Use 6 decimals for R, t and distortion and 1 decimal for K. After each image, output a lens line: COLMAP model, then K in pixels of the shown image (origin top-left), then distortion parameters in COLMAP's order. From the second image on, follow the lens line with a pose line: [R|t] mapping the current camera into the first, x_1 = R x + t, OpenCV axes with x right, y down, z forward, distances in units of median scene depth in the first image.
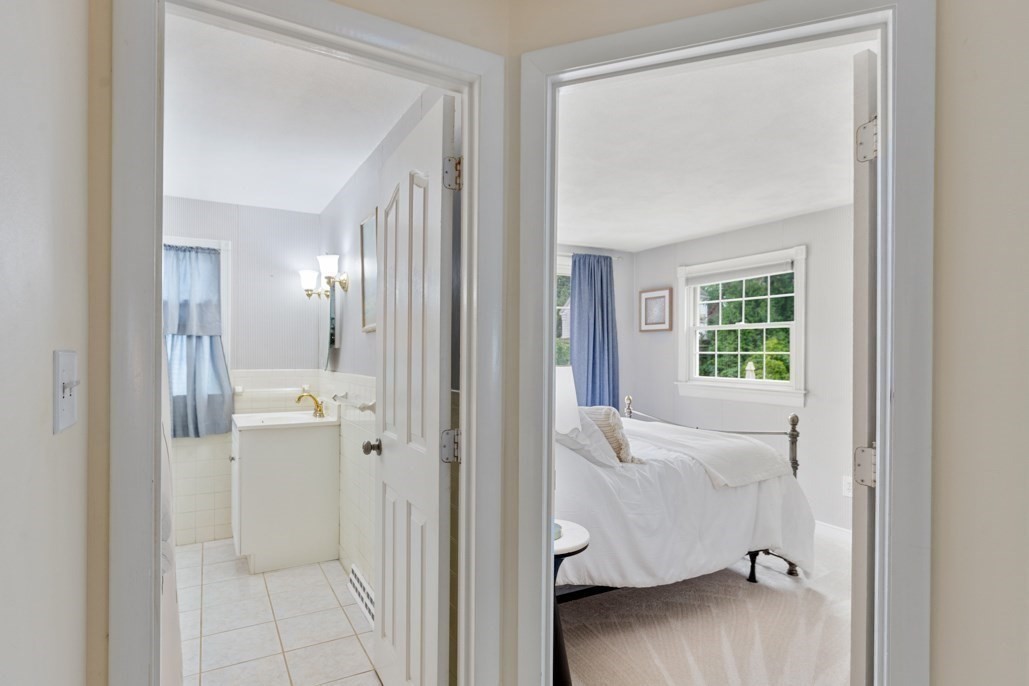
lens RADIAL K [[535.6, 0, 511.7], [0, 535.6, 354.6], [0, 0, 1]] dist [-0.001852, -0.000279]
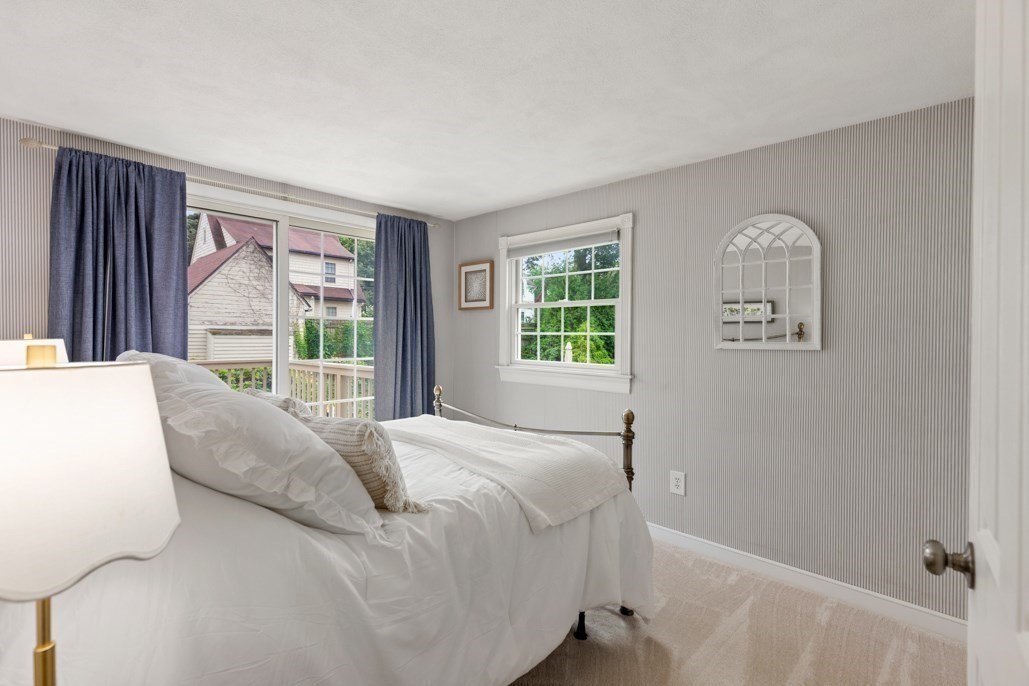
lens RADIAL K [[462.7, 0, 510.0], [0, 462.7, 343.4], [0, 0, 1]] dist [0.001125, 0.000049]
pose [[0.956502, -0.004220, 0.291696, 0.120432], [-0.000627, 0.999863, 0.016522, 0.001141], [-0.291726, -0.015986, 0.956368, 0.300090]]
